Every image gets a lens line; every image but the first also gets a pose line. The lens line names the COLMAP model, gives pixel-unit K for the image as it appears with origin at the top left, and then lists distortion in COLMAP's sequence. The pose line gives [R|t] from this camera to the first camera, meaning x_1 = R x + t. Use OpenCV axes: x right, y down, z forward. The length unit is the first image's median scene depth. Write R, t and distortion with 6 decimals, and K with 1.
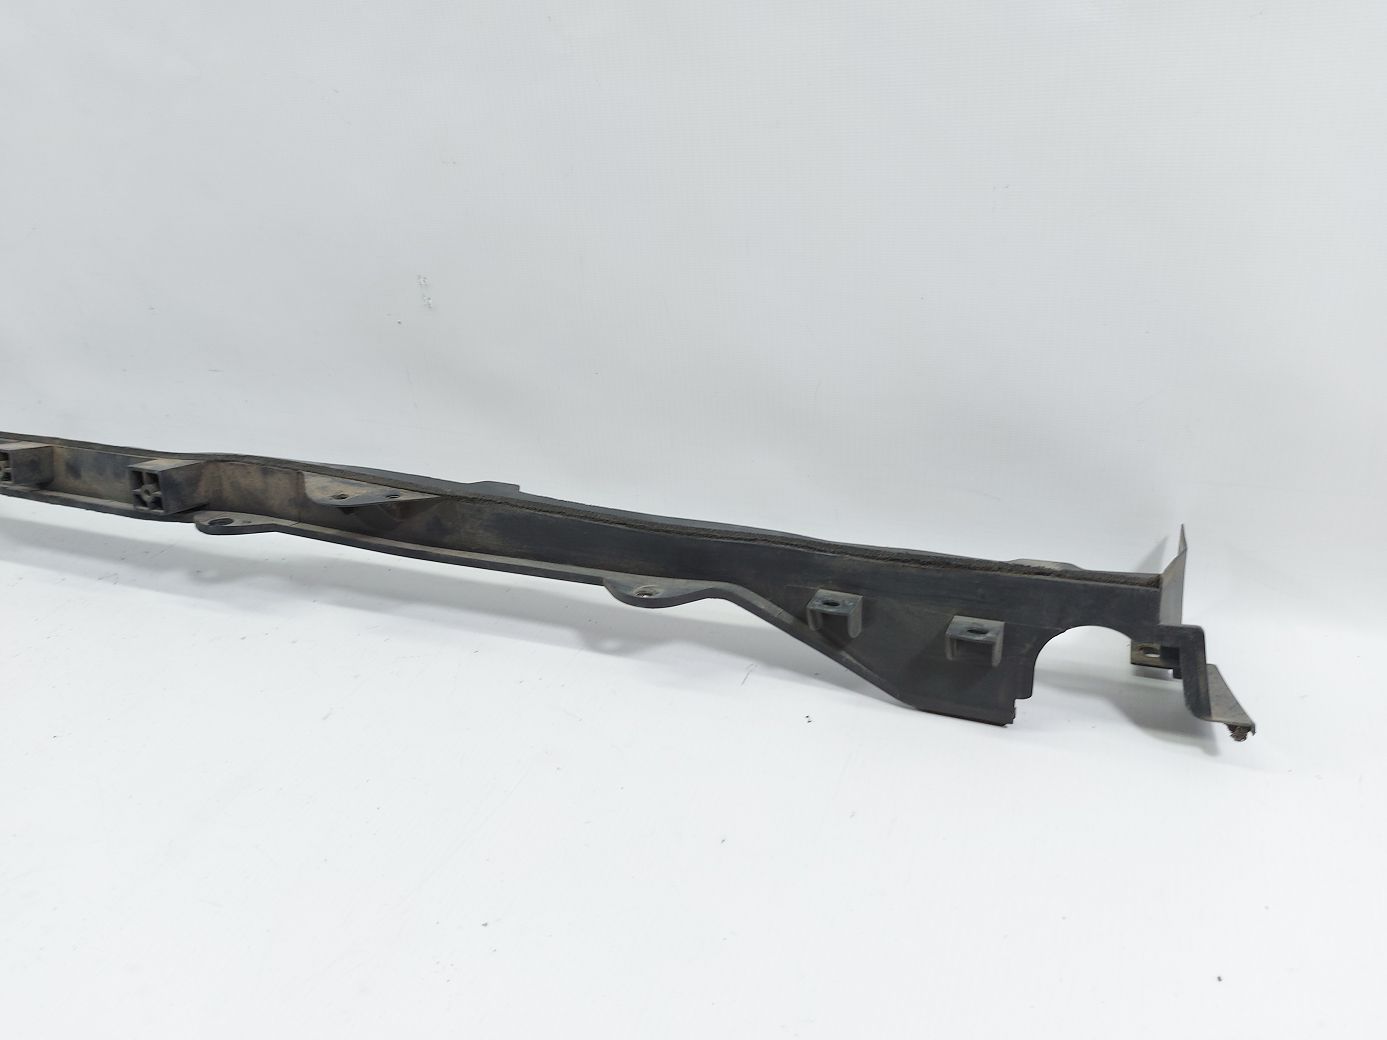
lens RADIAL K [[964.1, 0, 696.0], [0, 964.1, 520.9], [0, 0, 1]] dist [0.050174, 0.001472]
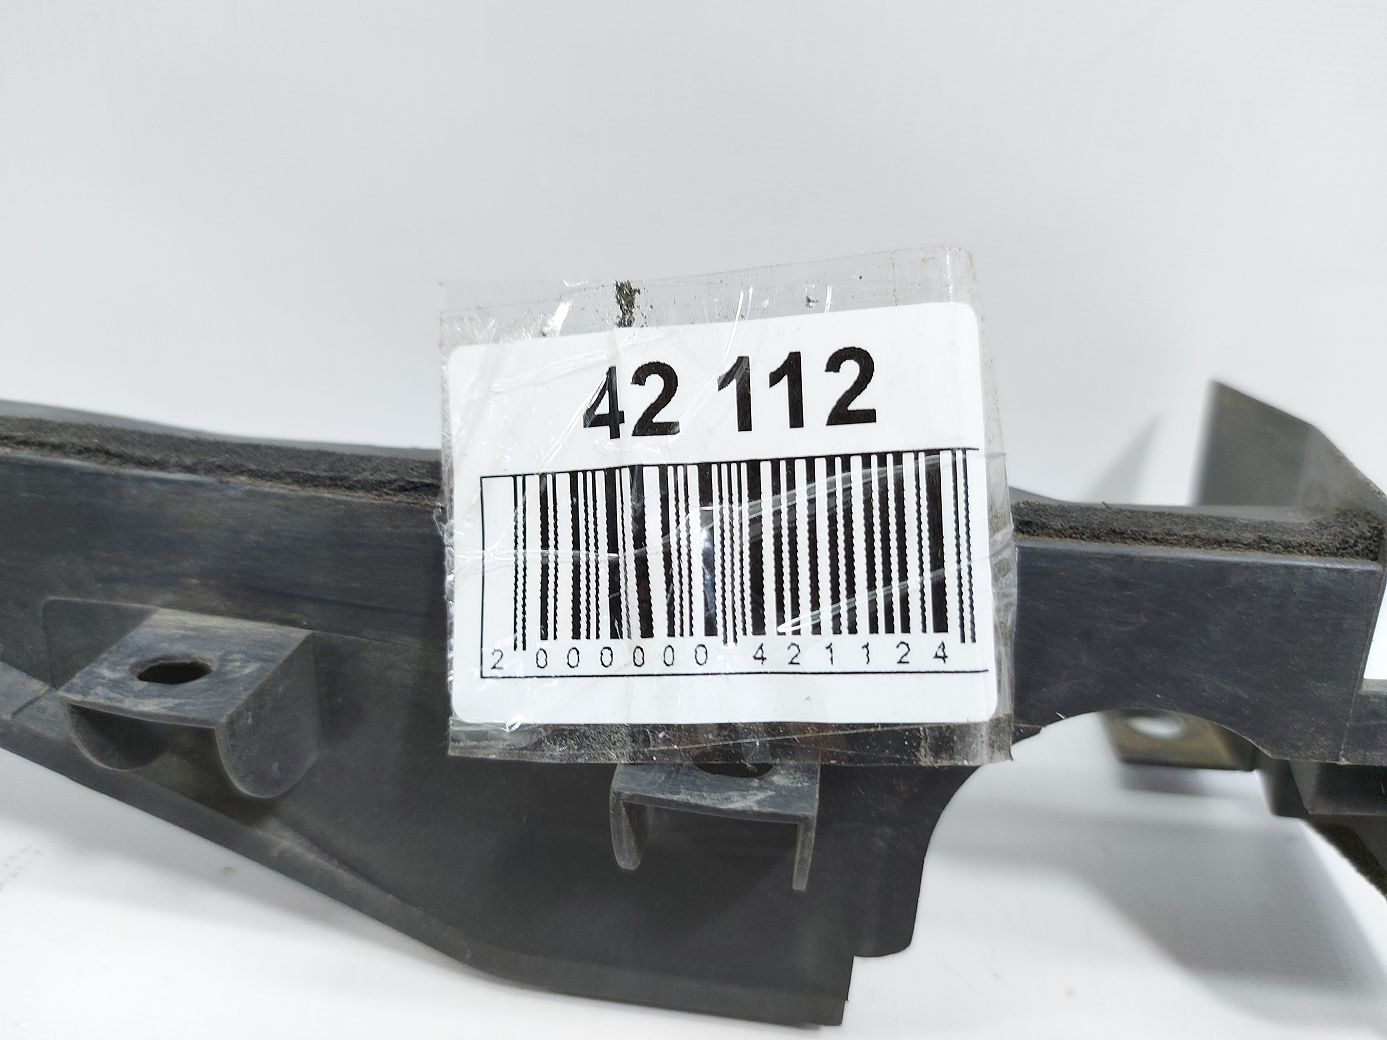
lens RADIAL K [[964.1, 0, 692.7], [0, 964.1, 518.9], [0, 0, 1]] dist [0.050174, 0.001472]
pose [[0.957013, -0.034922, 0.287937, 0.199283], [0.021295, 0.998506, 0.050325, 0.036603], [-0.289264, -0.042030, 0.956326, 0.724660]]
